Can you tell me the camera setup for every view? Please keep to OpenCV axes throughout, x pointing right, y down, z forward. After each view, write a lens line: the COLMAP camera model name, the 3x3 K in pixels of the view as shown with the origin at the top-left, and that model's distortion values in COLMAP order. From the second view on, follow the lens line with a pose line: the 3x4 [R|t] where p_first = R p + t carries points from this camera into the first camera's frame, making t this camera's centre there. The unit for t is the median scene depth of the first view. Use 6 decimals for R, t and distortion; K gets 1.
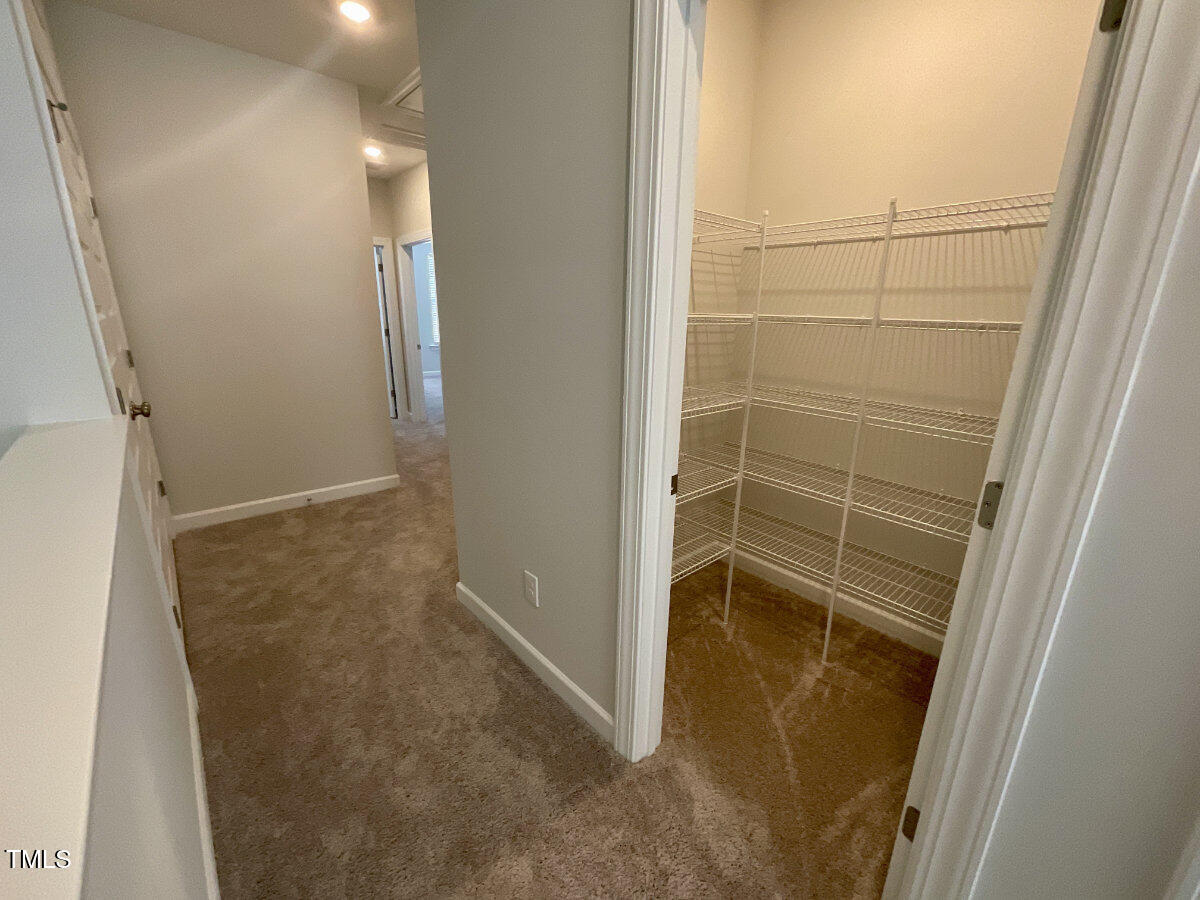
lens RADIAL K [[485.9, 0, 600.0], [0, 485.9, 450.0], [0, 0, 1]] dist [-0.006884, 0.000444]
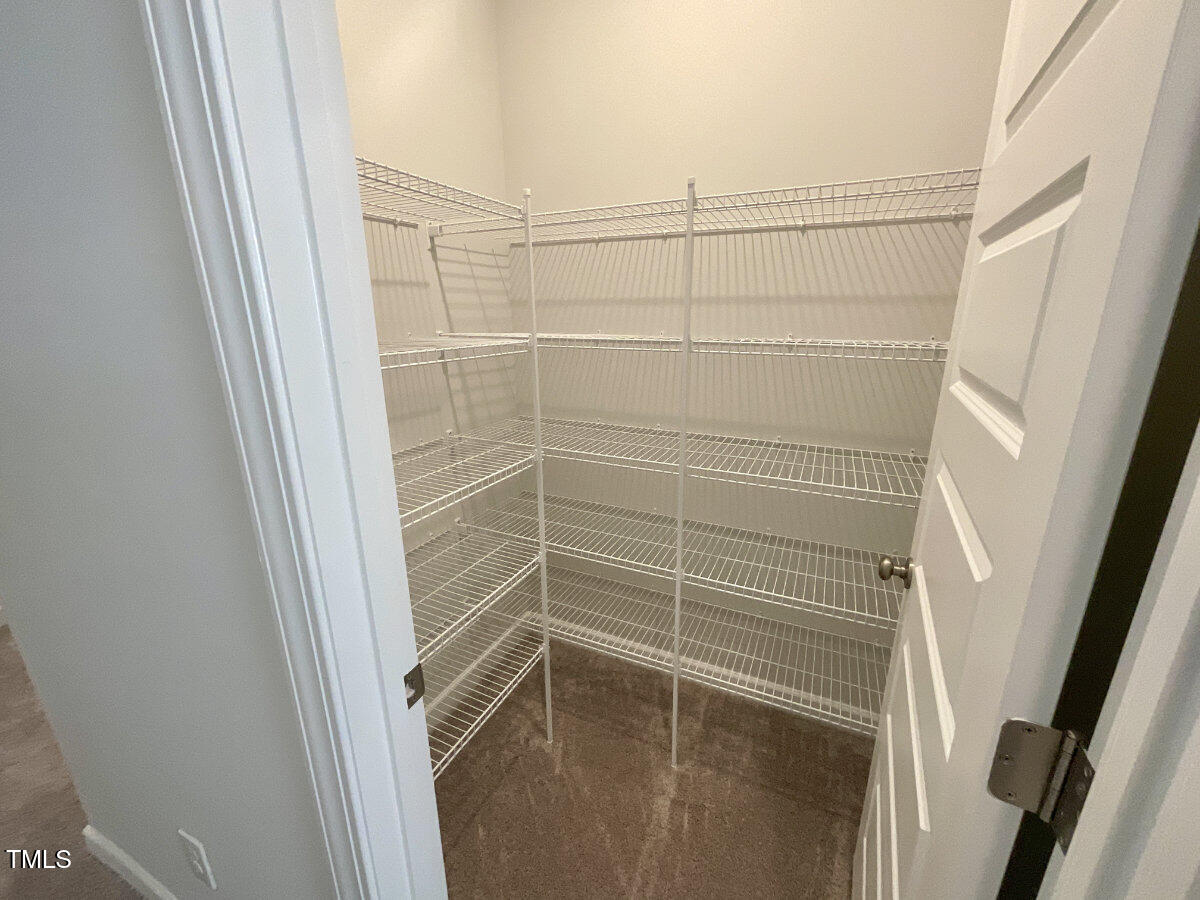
lens RADIAL K [[485.9, 0, 600.0], [0, 485.9, 450.0], [0, 0, 1]] dist [-0.006884, 0.000444]
pose [[0.918136, -0.126729, 0.375453, 0.116552], [0.127418, 0.991580, 0.023105, -0.112983], [-0.375220, 0.026626, 0.926553, 0.292558]]
